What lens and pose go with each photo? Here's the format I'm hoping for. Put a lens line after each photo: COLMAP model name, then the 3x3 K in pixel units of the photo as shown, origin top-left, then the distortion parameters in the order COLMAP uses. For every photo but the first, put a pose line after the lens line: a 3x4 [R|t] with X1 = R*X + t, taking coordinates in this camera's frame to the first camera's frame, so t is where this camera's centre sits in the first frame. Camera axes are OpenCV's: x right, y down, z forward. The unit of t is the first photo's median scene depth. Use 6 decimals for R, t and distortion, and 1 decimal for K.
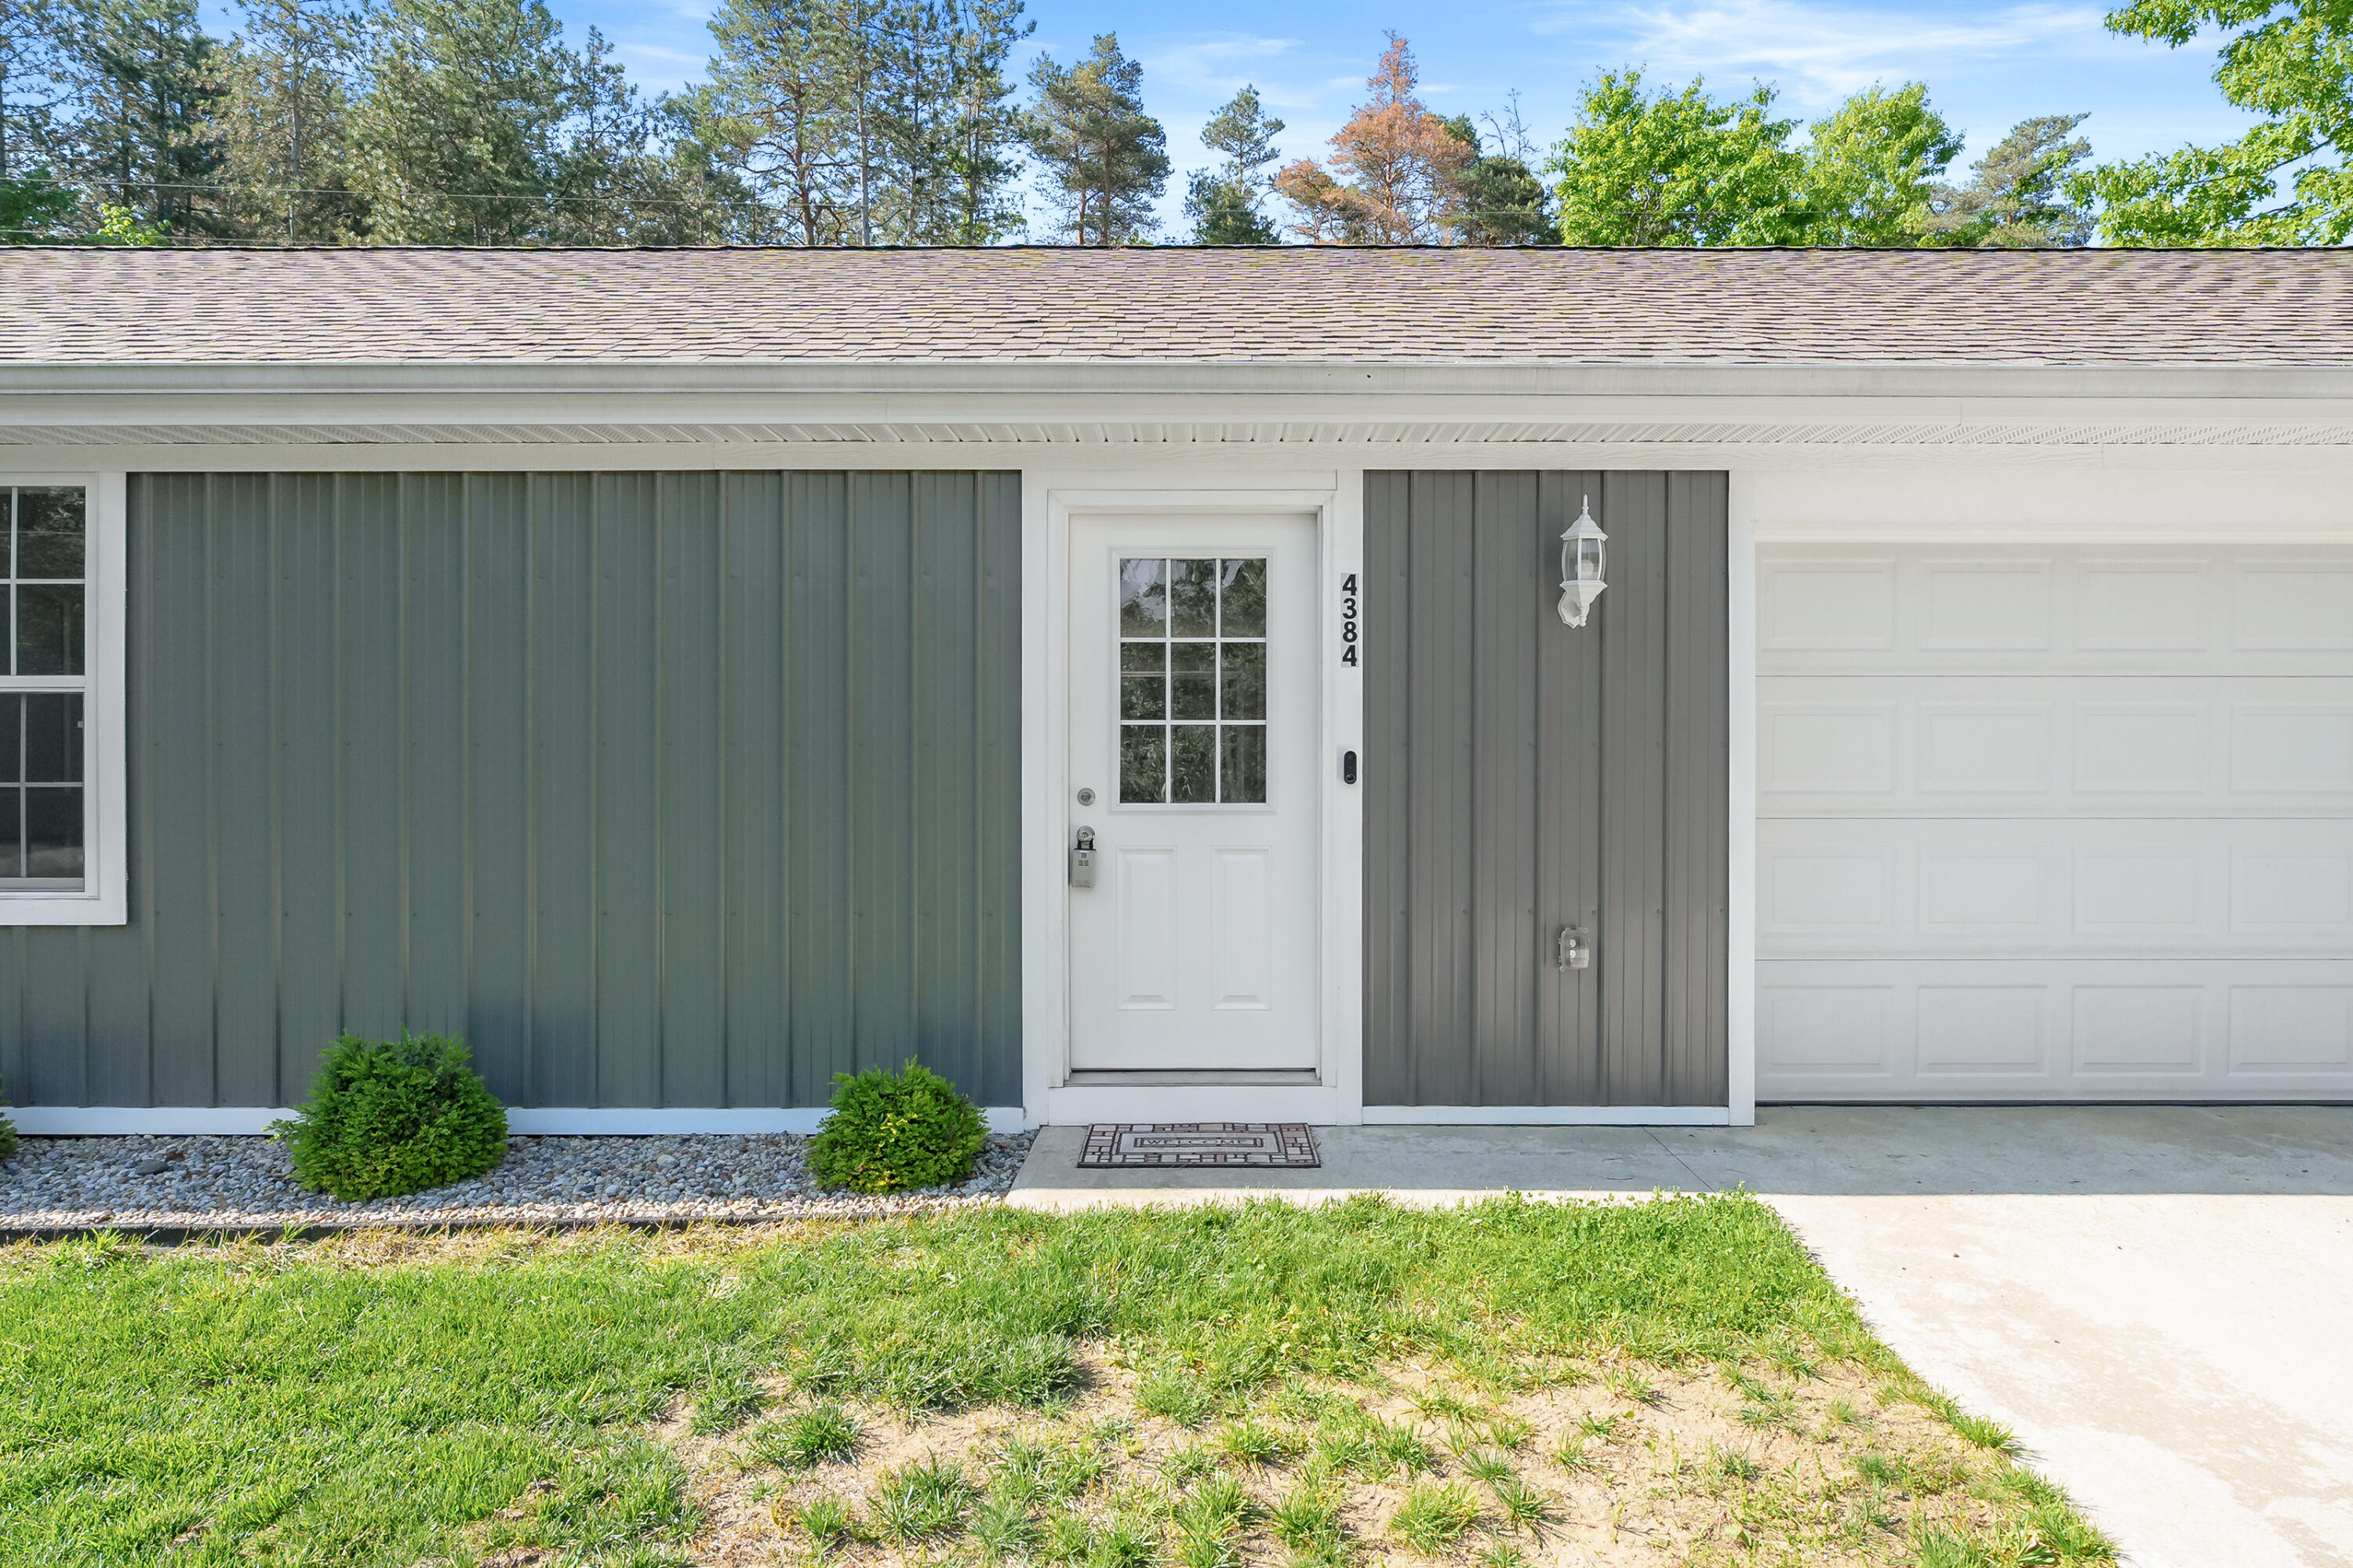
lens RADIAL K [[1253.2, 0, 1175.7], [0, 1253.2, 774.9], [0, 0, 1]] dist [-0.005502, -0.001790]
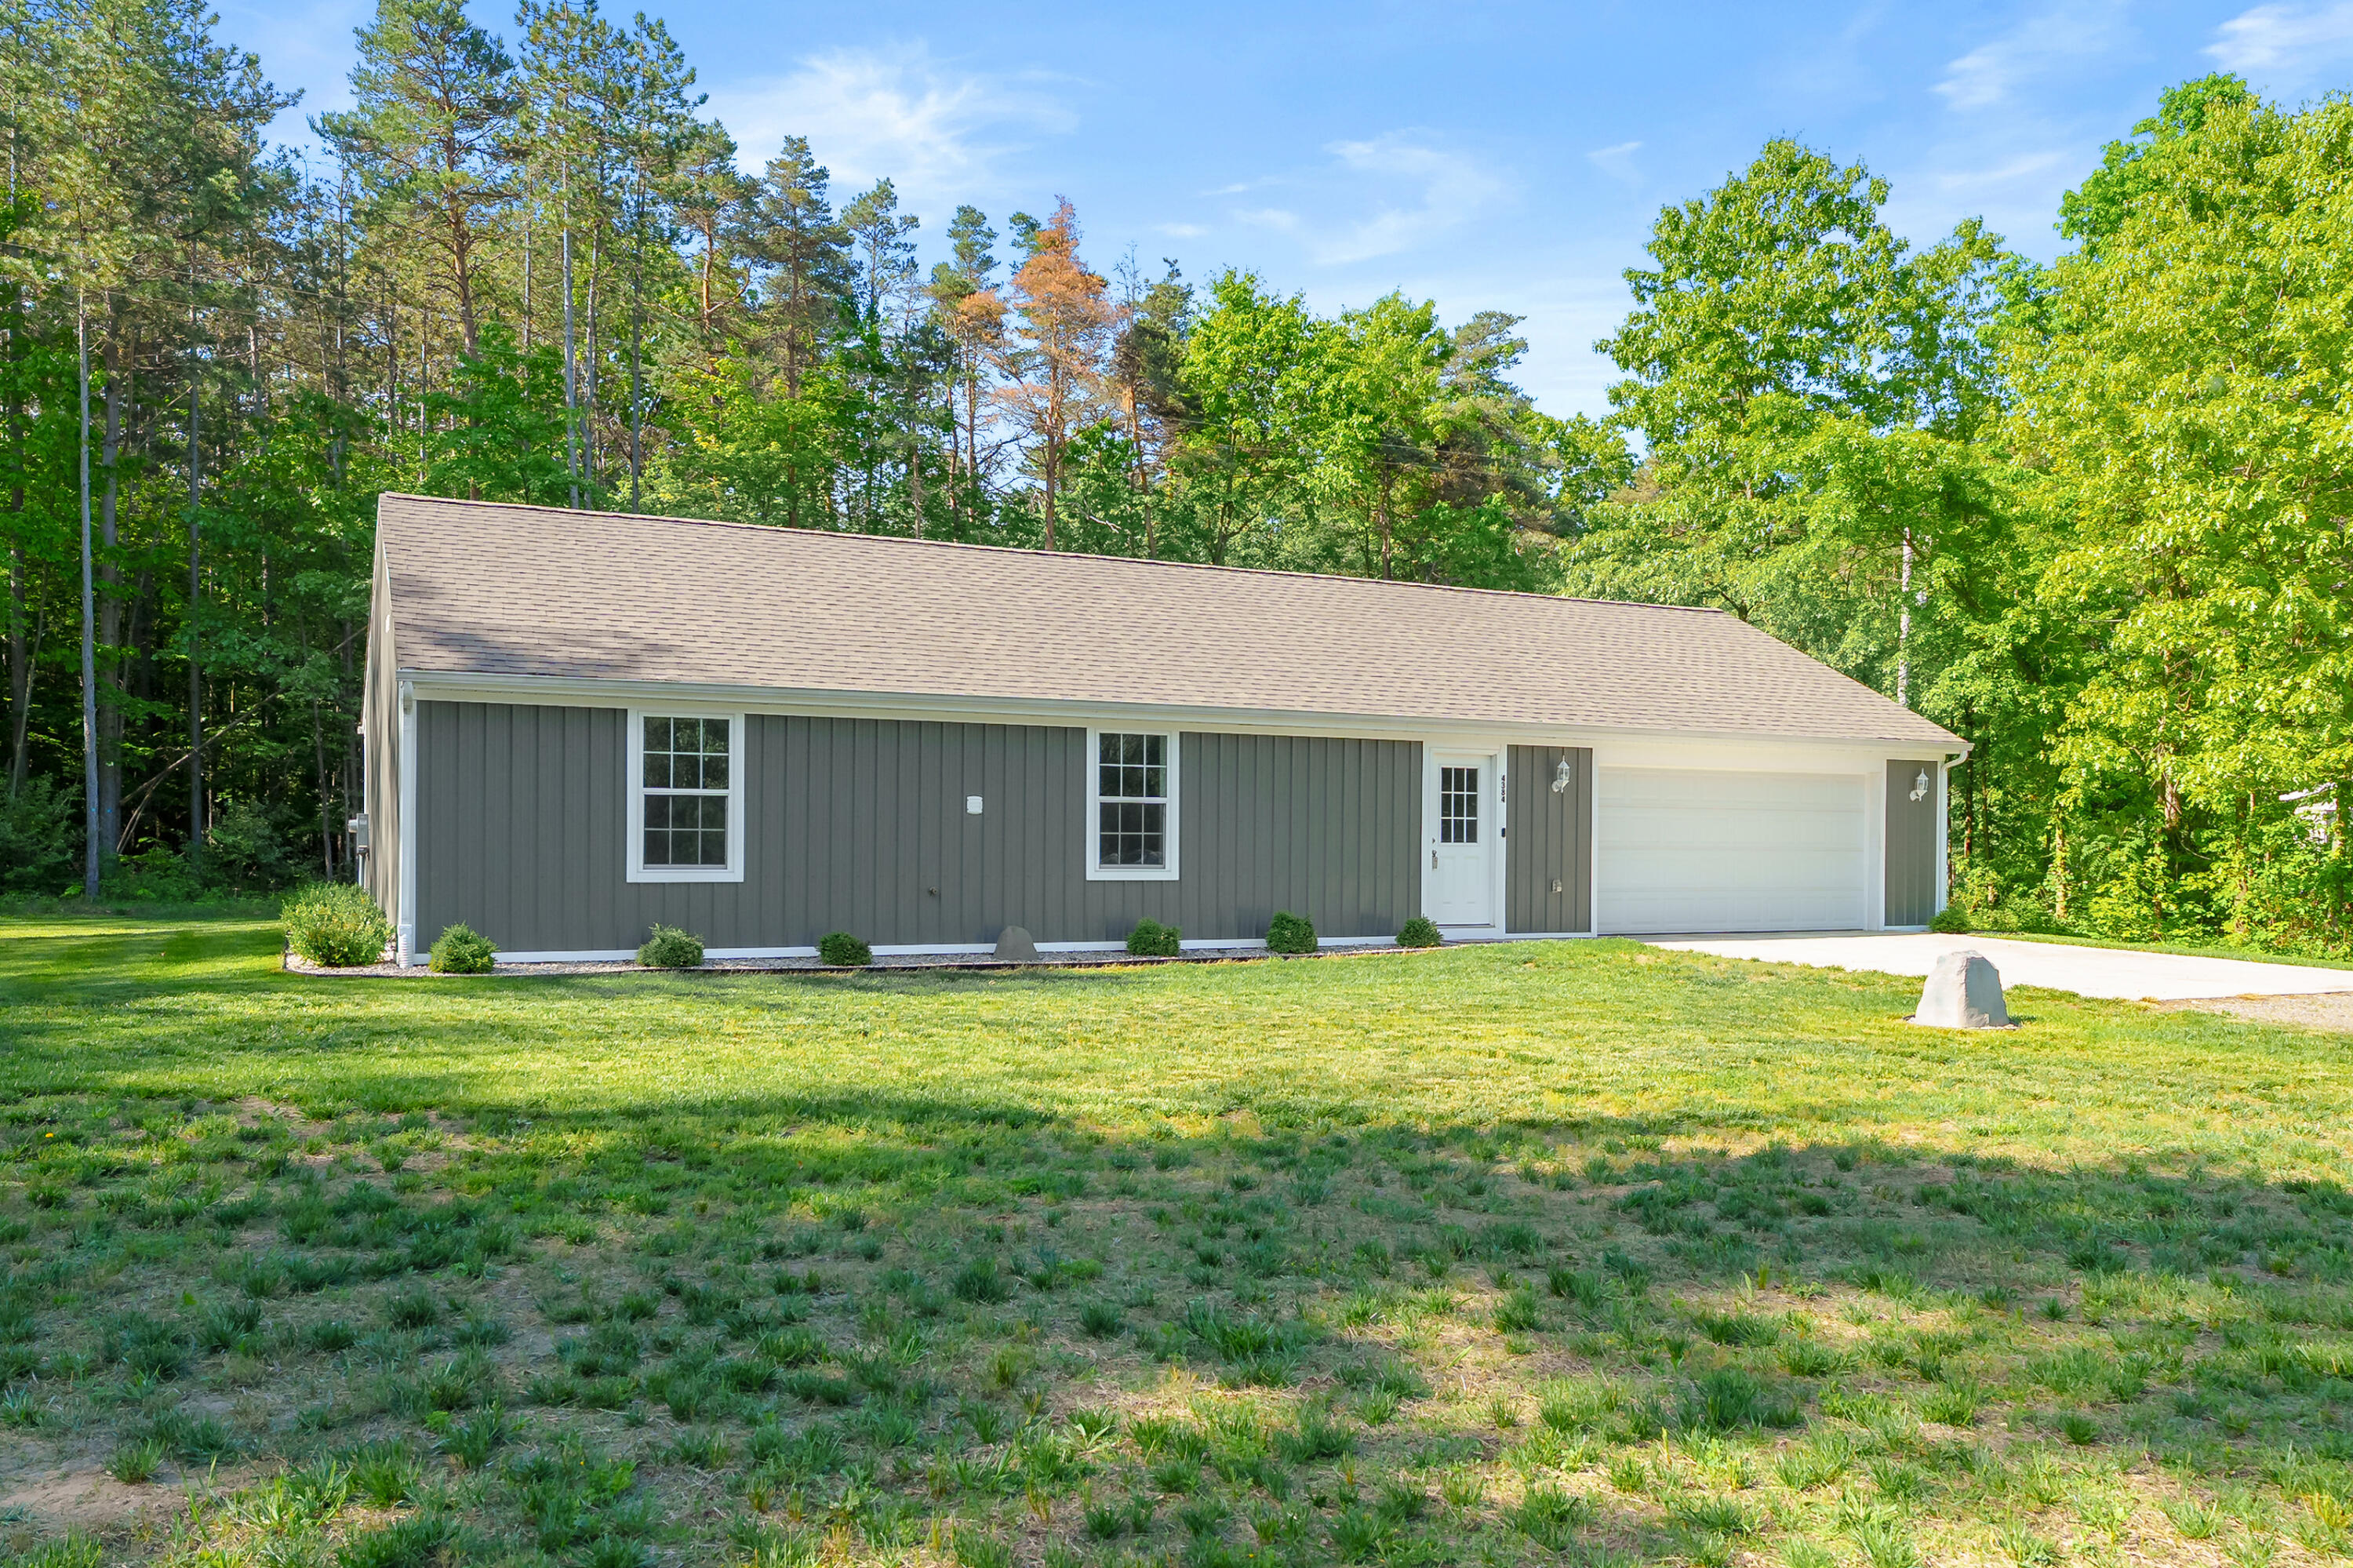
lens RADIAL K [[1642.1, 0, 1176.6], [0, 1642.1, 795.7], [0, 0, 1]] dist [0.004584, -0.001936]
pose [[0.892520, 0.017035, 0.450686, -2.586499], [-0.004654, 0.999581, -0.028565, 0.026542], [-0.450984, 0.023398, 0.892225, -2.506010]]
